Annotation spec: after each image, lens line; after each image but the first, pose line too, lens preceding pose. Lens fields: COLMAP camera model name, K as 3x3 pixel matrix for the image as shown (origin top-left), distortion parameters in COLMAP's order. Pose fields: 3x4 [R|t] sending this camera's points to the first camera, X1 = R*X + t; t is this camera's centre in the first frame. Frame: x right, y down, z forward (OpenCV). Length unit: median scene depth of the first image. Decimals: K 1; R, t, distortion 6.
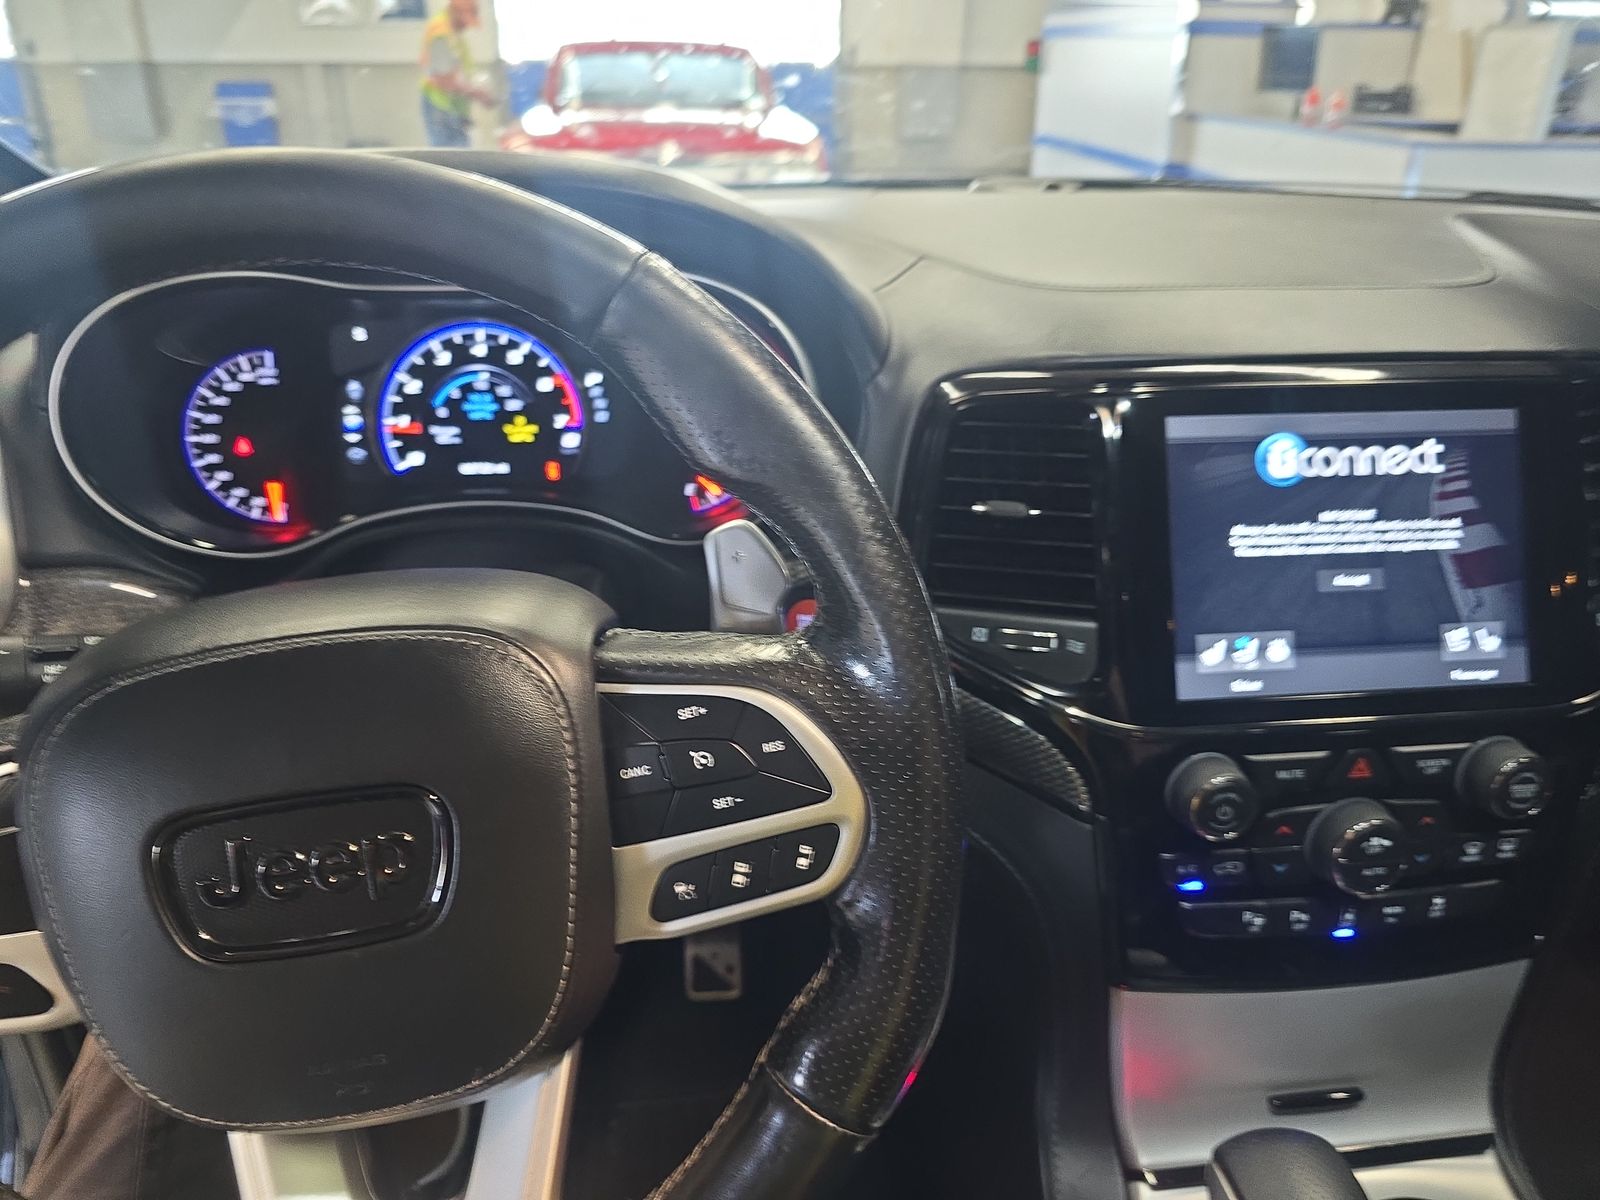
lens RADIAL K [[1099.0, 0, 800.0], [0, 1099.0, 600.0], [0, 0, 1]] dist [0.025361, -0.037487]
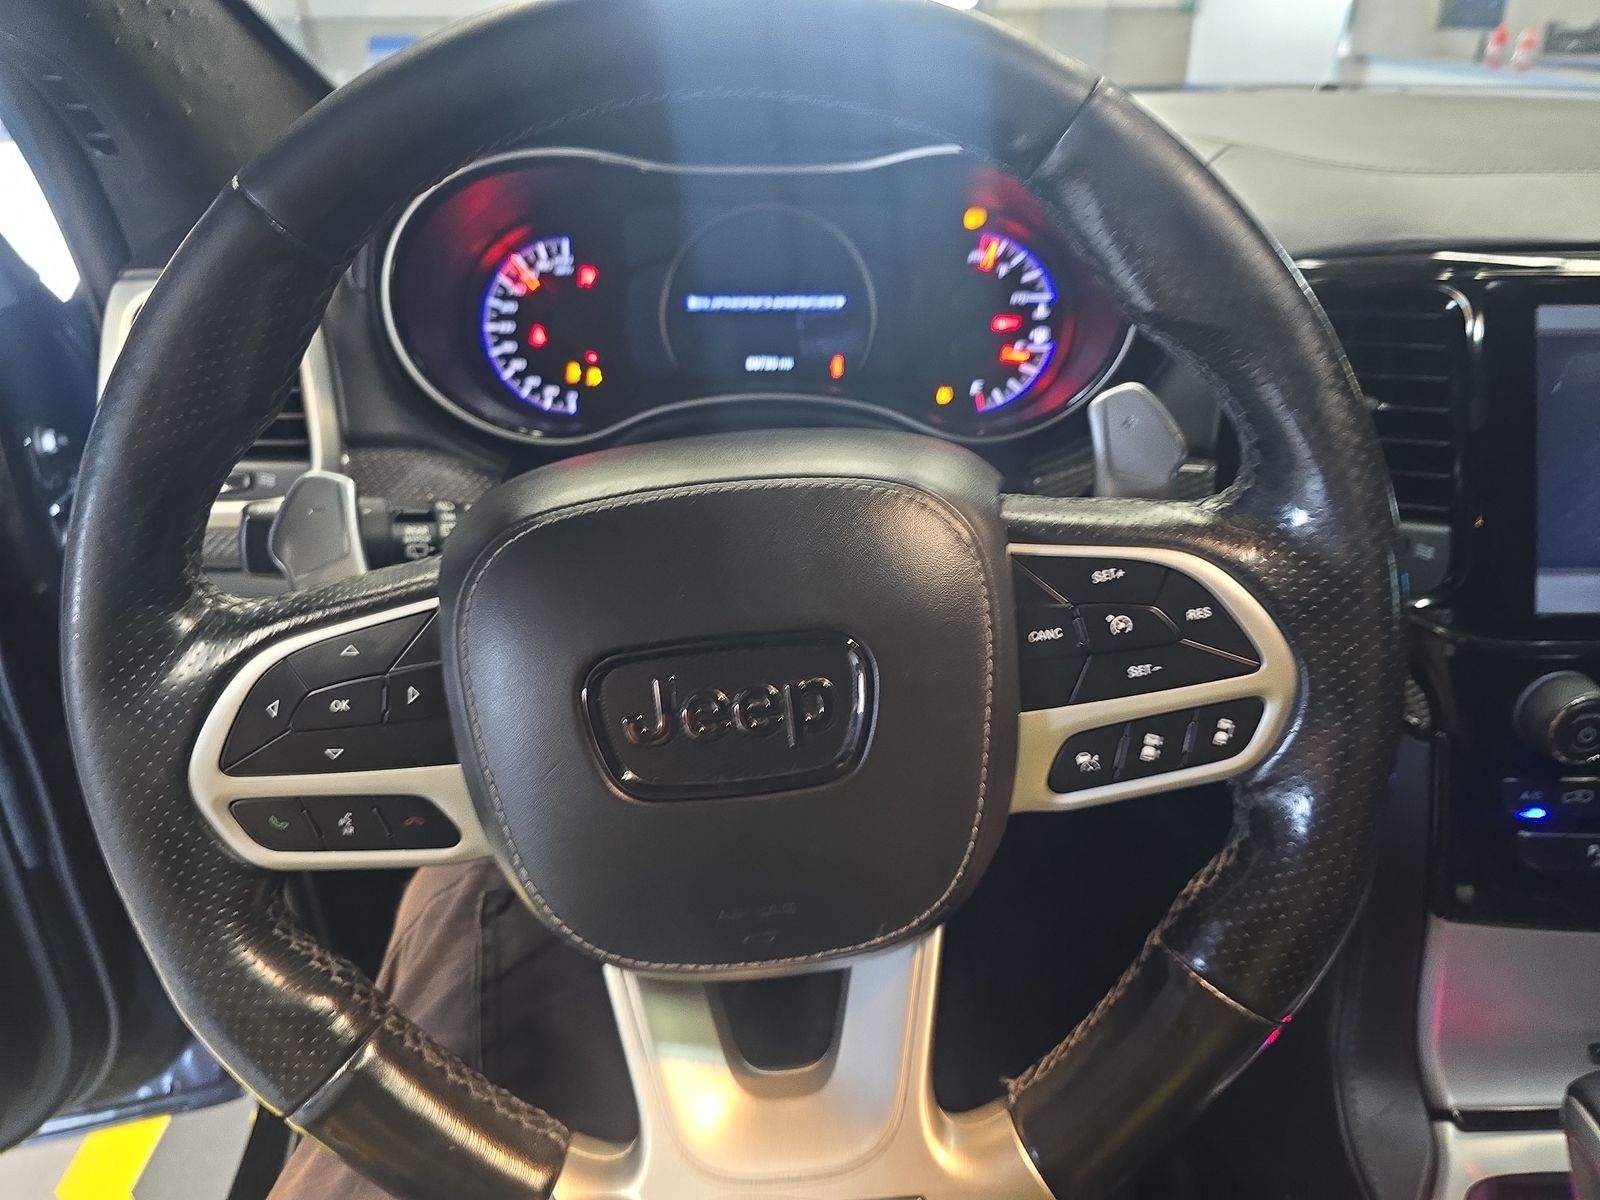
lens RADIAL K [[1099.0, 0, 800.0], [0, 1099.0, 600.0], [0, 0, 1]] dist [0.025361, -0.037487]
pose [[0.994453, 0.036107, -0.098786, -0.169550], [-0.032545, 0.998769, 0.037431, 0.060968], [0.100016, -0.034009, 0.994404, 0.014483]]
